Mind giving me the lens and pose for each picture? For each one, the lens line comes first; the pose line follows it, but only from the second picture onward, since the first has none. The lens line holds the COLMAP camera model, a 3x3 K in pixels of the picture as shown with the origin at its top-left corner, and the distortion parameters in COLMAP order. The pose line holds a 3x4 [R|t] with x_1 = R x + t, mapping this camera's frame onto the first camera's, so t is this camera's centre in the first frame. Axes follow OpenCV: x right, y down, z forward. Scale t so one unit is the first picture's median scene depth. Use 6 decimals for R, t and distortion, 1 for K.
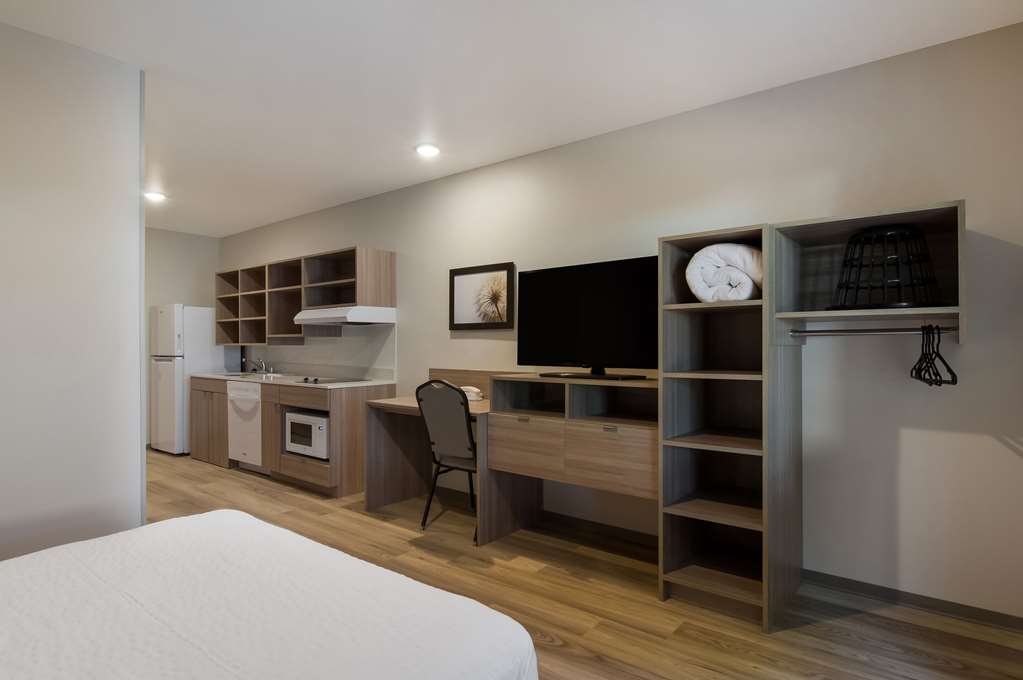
lens RADIAL K [[547.9, 0, 511.5], [0, 547.9, 340.0], [0, 0, 1]] dist [0.000359, 0.000169]
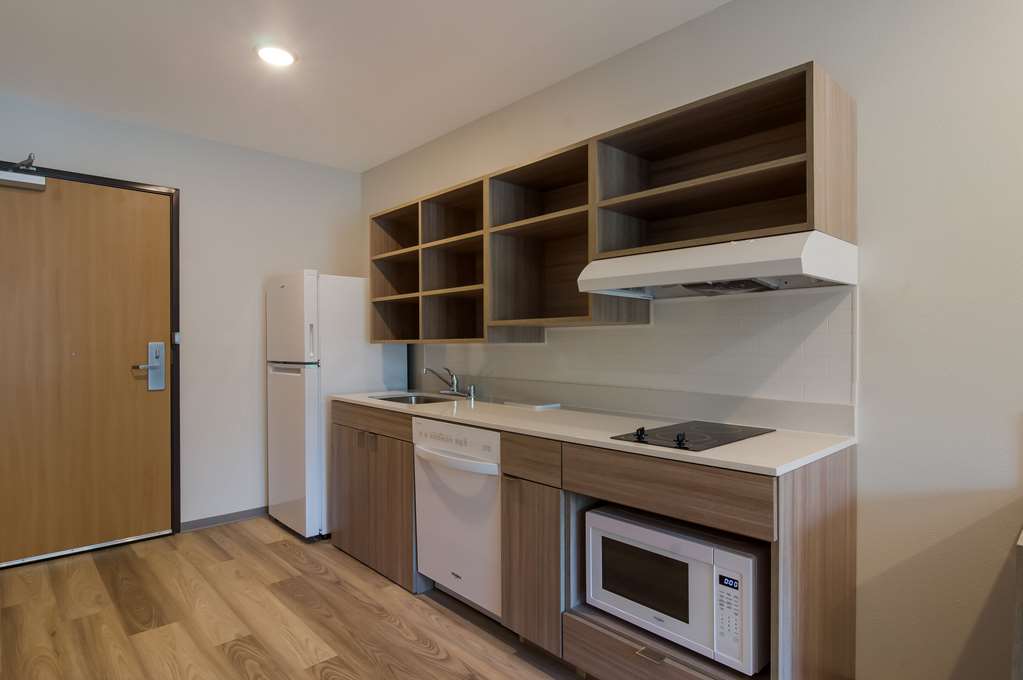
lens RADIAL K [[547.9, 0, 511.5], [0, 547.9, 340.0], [0, 0, 1]] dist [0.000359, 0.000169]
pose [[0.989584, -0.004665, -0.143878, -0.345634], [0.005825, 0.999954, 0.007645, 0.002846], [0.143836, -0.008403, 0.989566, 0.507023]]
